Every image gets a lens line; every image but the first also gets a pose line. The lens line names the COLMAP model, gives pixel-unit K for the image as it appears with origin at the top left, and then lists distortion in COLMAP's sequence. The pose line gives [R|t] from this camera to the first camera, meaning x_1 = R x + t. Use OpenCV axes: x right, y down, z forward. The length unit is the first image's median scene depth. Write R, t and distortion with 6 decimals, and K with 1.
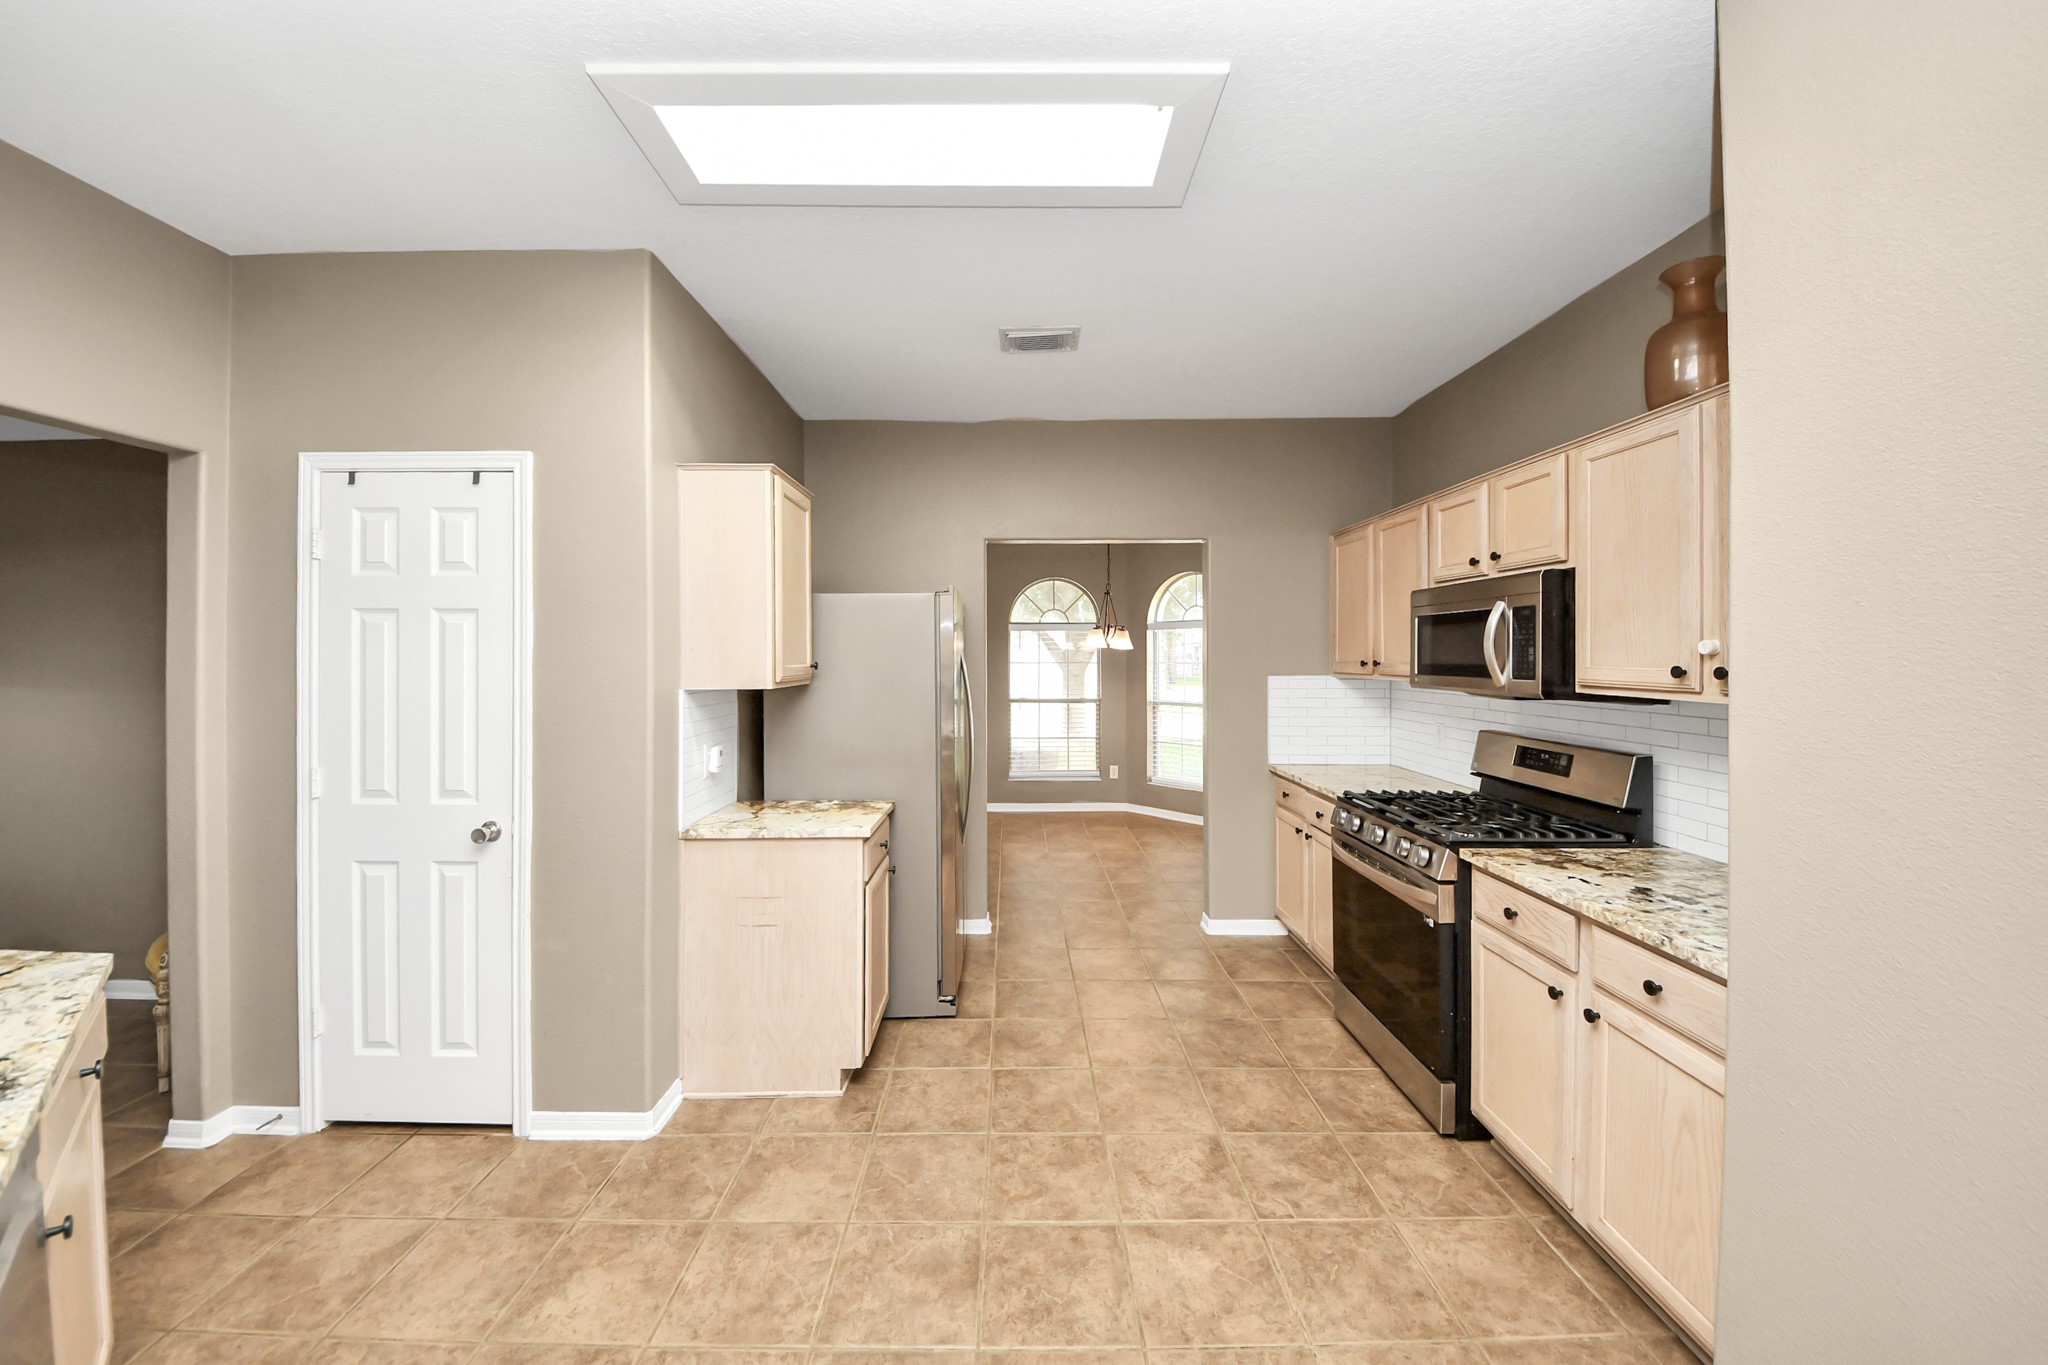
lens RADIAL K [[734.8, 0, 1005.6], [0, 734.8, 657.2], [0, 0, 1]] dist [0.052823, -0.028746]
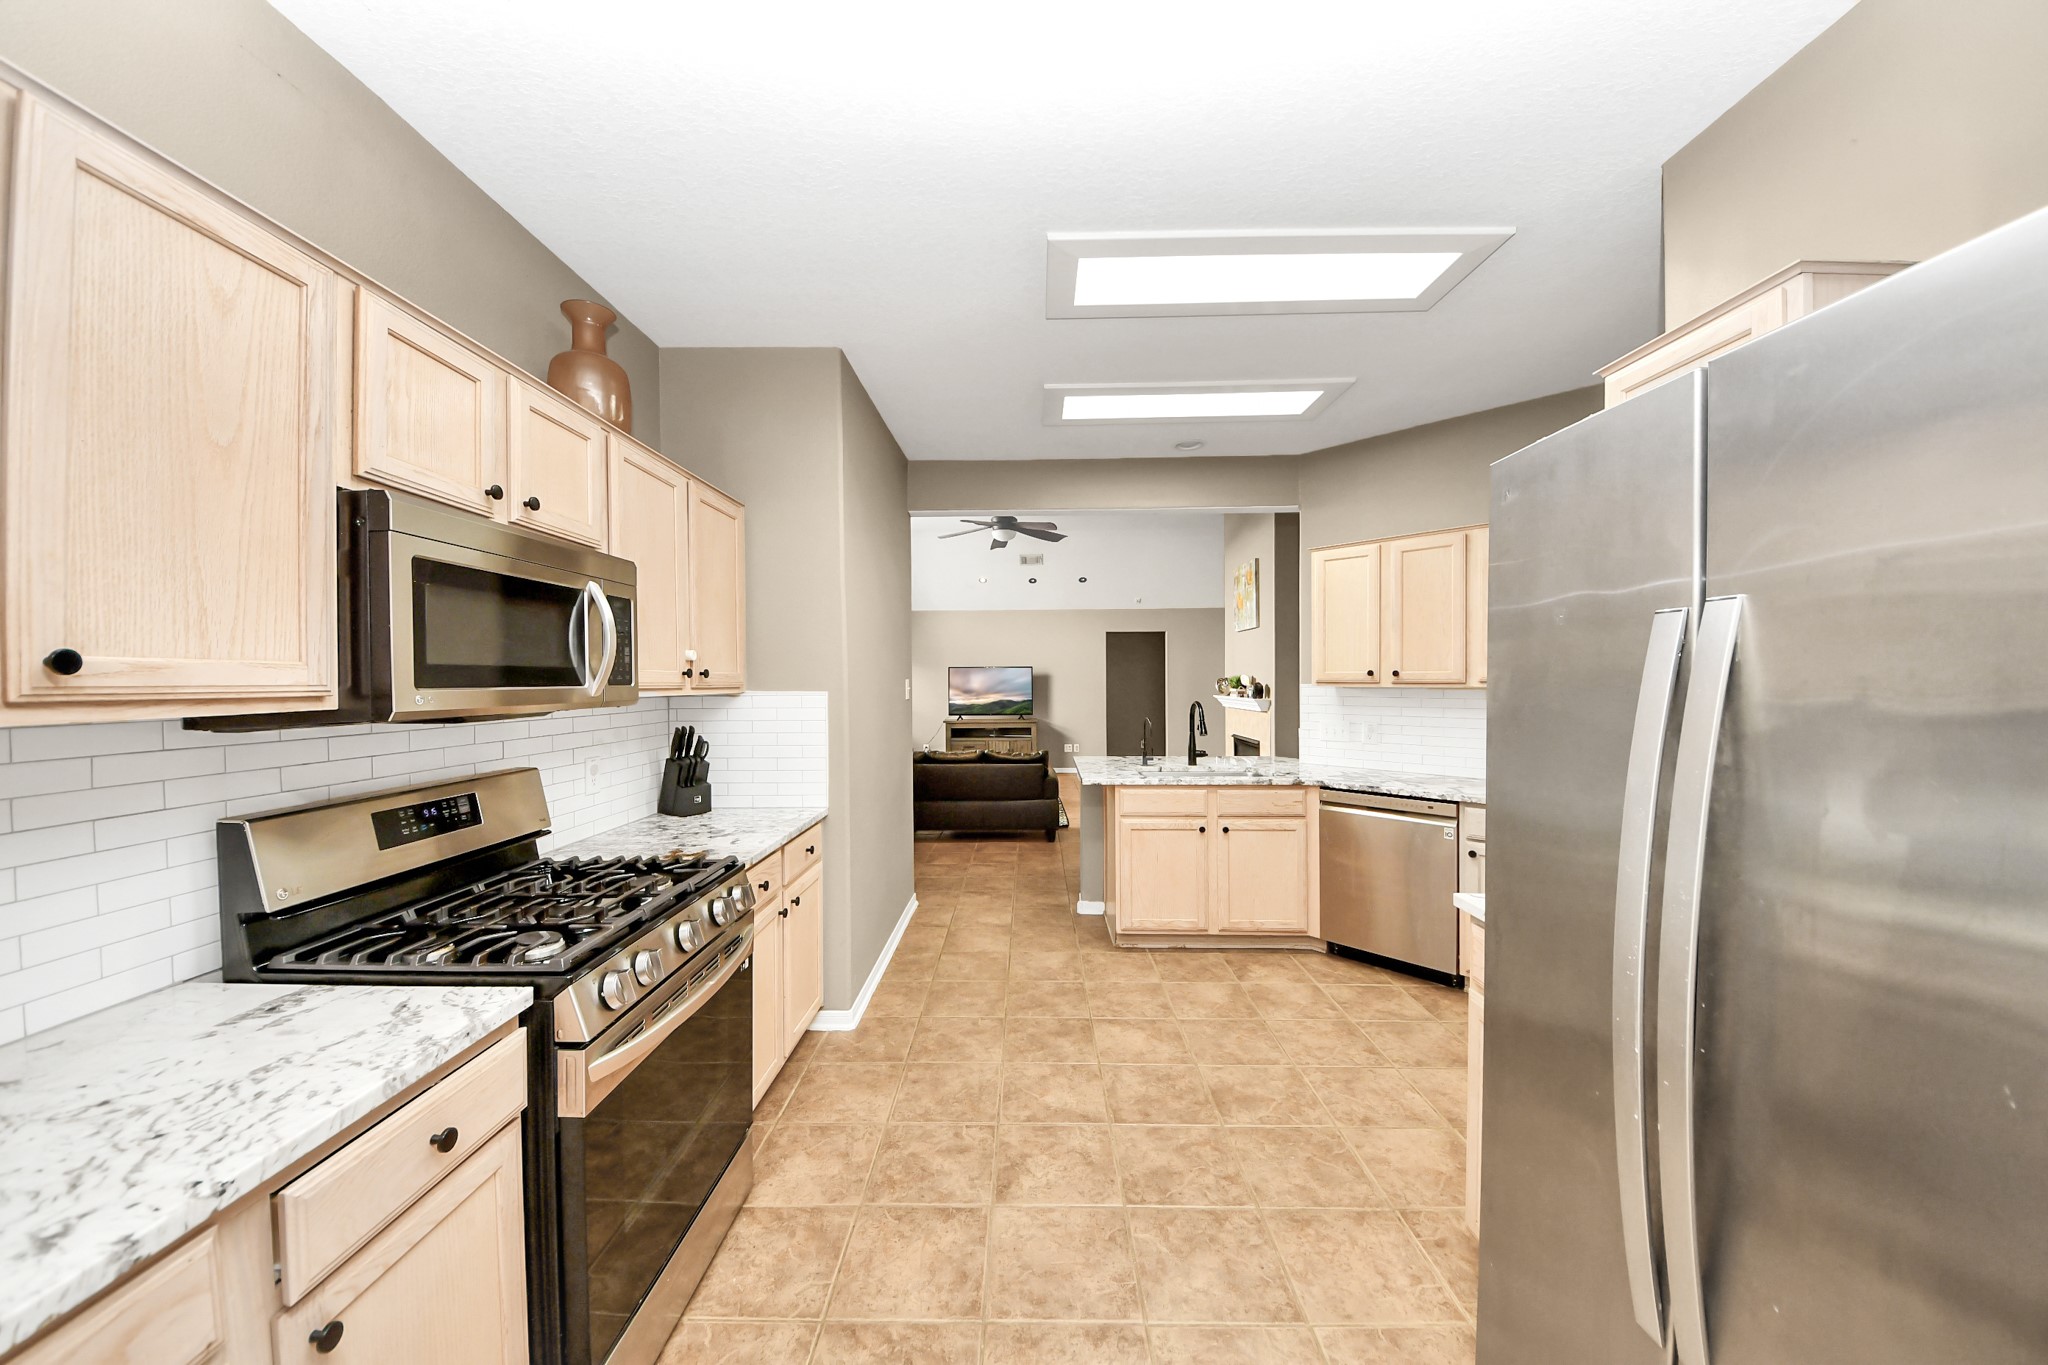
lens RADIAL K [[721.6, 0, 1024.0], [0, 721.6, 682.5], [0, 0, 1]] dist [0.038686, -0.026142]
pose [[-0.999973, 0.006659, -0.003209, 0.244399], [0.006627, 0.999930, 0.009811, 0.023289], [0.003274, 0.009789, -0.999947, 1.820942]]
